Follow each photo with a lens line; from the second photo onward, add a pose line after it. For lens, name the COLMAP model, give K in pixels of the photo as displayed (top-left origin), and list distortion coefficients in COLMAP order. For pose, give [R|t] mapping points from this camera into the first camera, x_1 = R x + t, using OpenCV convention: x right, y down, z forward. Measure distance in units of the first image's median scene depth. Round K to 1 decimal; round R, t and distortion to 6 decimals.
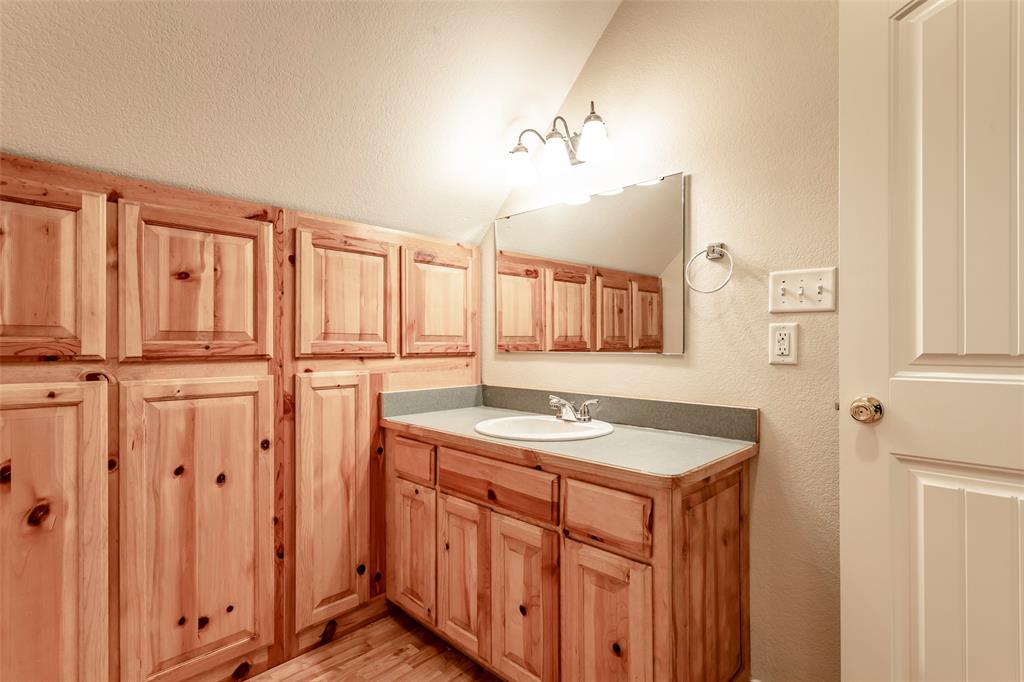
lens RADIAL K [[486.5, 0, 514.3], [0, 486.5, 342.1], [0, 0, 1]] dist [-0.002724, 0.000820]
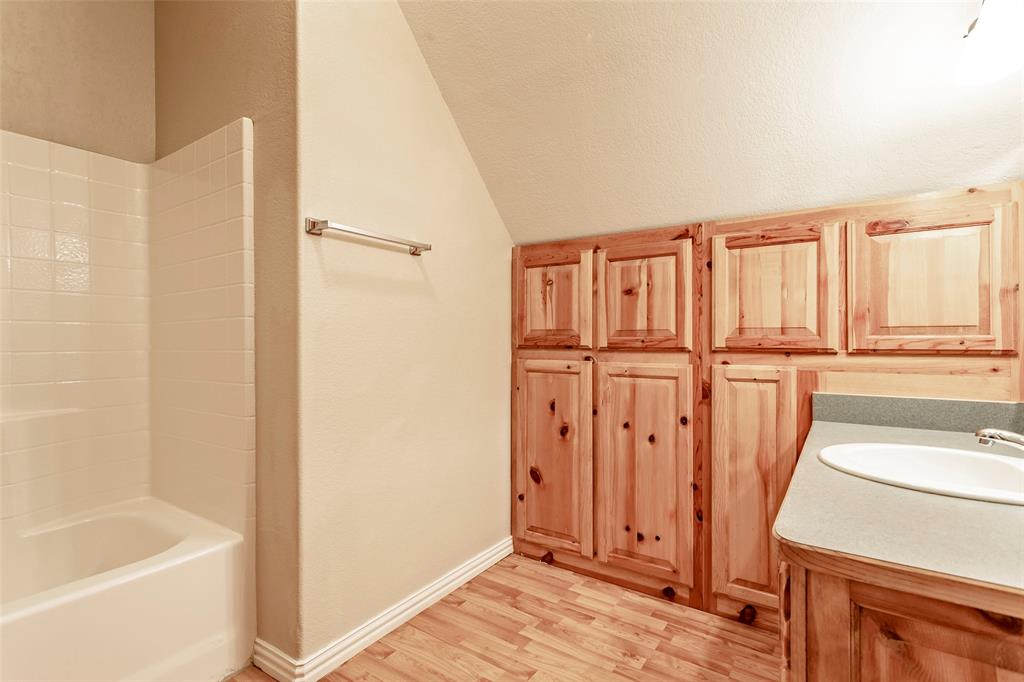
lens RADIAL K [[486.5, 0, 514.3], [0, 486.5, 342.1], [0, 0, 1]] dist [-0.002724, 0.000820]
pose [[0.177673, 0.000769, -0.984089, 0.615533], [0.004799, 0.999987, 0.001648, 0.008140], [0.984078, -0.005015, 0.177667, 0.359416]]
